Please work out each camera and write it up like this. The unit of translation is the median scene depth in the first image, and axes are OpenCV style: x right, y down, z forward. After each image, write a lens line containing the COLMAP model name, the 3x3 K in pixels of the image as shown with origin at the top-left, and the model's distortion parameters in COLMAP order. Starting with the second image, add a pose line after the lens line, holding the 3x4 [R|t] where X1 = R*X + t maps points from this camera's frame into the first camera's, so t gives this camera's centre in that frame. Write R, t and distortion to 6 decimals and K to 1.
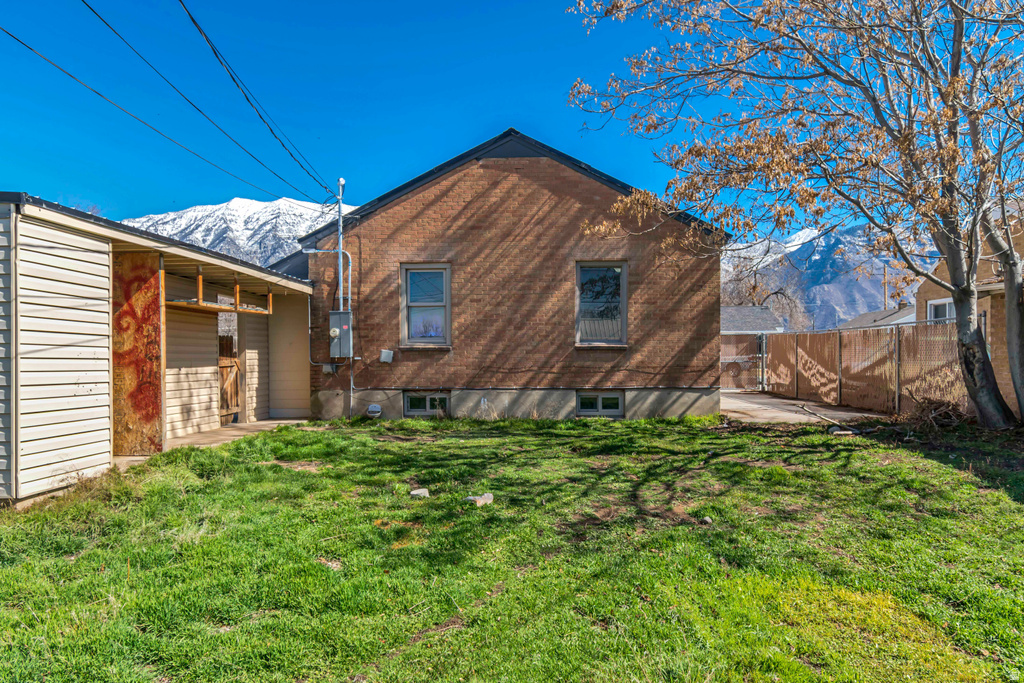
lens RADIAL K [[722.4, 0, 510.7], [0, 722.4, 363.7], [0, 0, 1]] dist [0.006740, 0.001632]
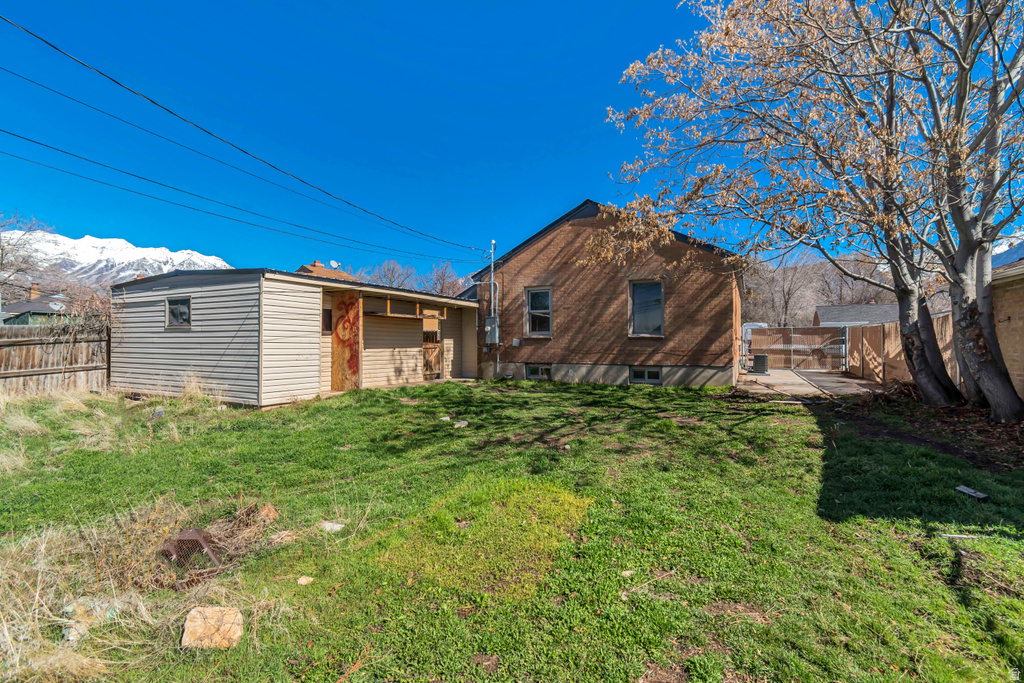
lens RADIAL K [[462.3, 0, 512.0], [0, 462.3, 341.5], [0, 0, 1]] dist [-0.000117, -0.000065]
pose [[0.905746, 0.002586, -0.423812, 0.279802], [-0.008701, 0.999884, -0.012494, 0.000246], [0.423731, 0.015004, 0.905664, 0.018207]]
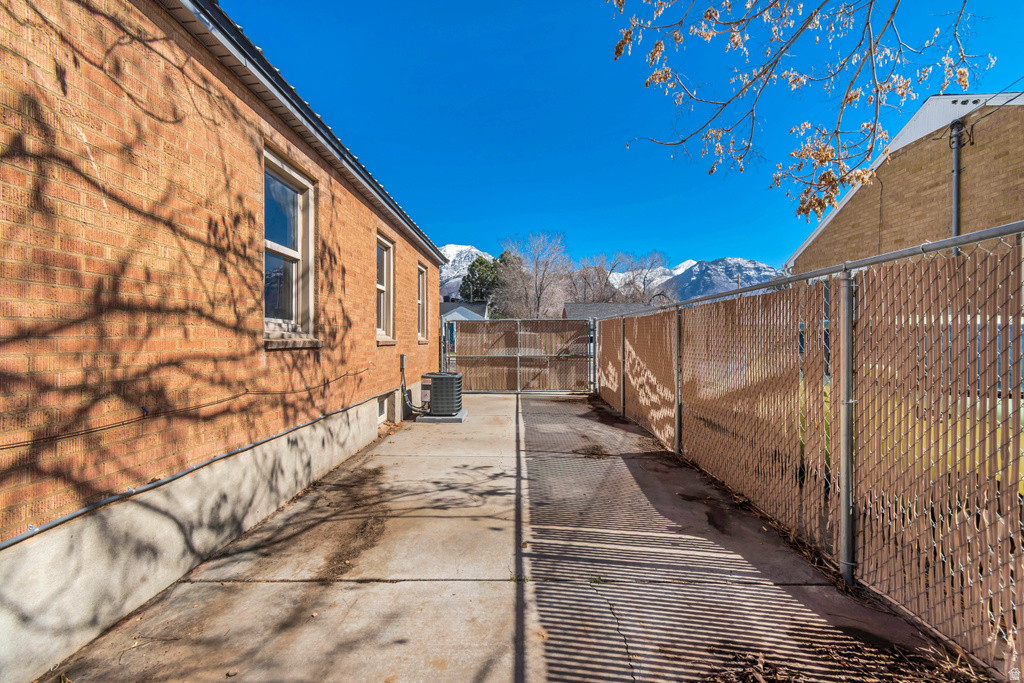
lens RADIAL K [[462.3, 0, 512.0], [0, 462.3, 341.5], [0, 0, 1]] dist [-0.000117, -0.000065]
pose [[0.999653, 0.005245, 0.025817, 0.432794], [-0.005096, 0.999970, -0.005835, -0.025104], [-0.025847, 0.005702, 0.999650, 0.894130]]
